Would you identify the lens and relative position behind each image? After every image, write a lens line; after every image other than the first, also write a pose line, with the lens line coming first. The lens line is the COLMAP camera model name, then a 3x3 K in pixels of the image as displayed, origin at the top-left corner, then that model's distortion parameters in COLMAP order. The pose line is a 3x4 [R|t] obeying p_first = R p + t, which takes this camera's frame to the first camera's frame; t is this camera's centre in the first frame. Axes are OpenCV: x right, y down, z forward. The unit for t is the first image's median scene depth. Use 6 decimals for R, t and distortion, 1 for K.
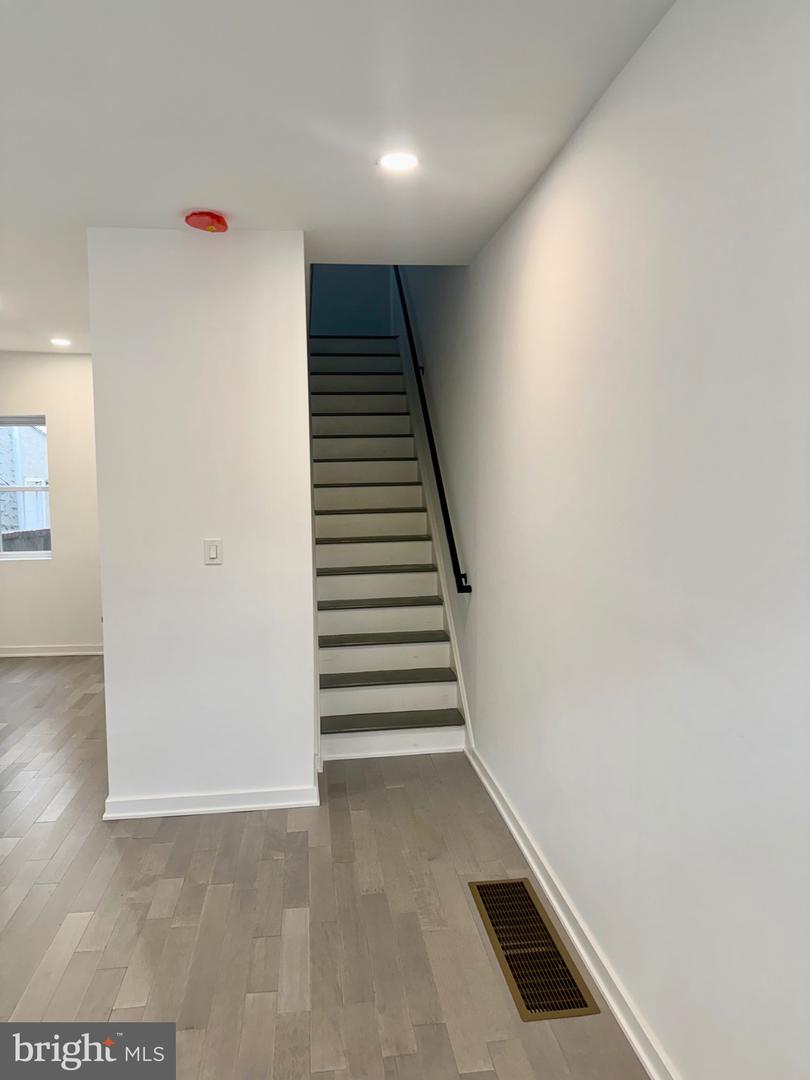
lens RADIAL K [[766.1, 0, 409.5], [0, 766.1, 532.1], [0, 0, 1]] dist [0.007905, -0.013293]
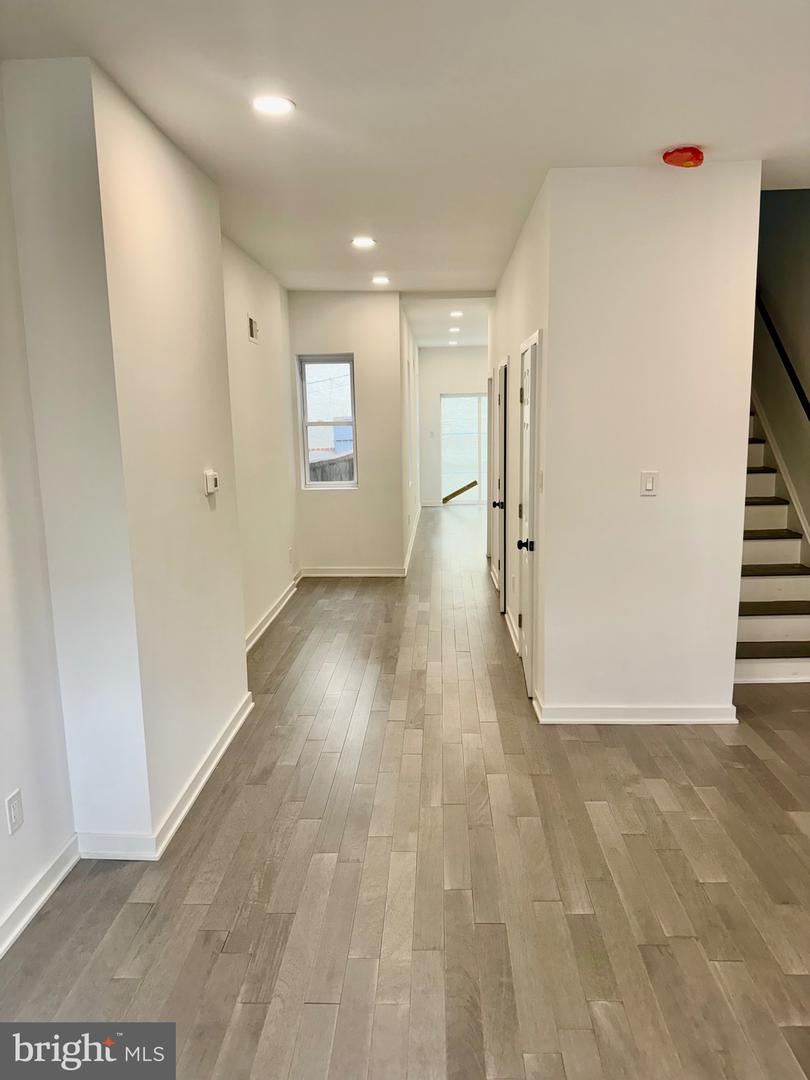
lens RADIAL K [[766.1, 0, 404.3], [0, 766.1, 542.8], [0, 0, 1]] dist [0.007905, -0.013293]
pose [[0.985133, 0.022790, -0.170274, -0.401307], [-0.005106, 0.994608, 0.103580, -0.000860], [0.171717, -0.101170, 0.979938, -0.097678]]
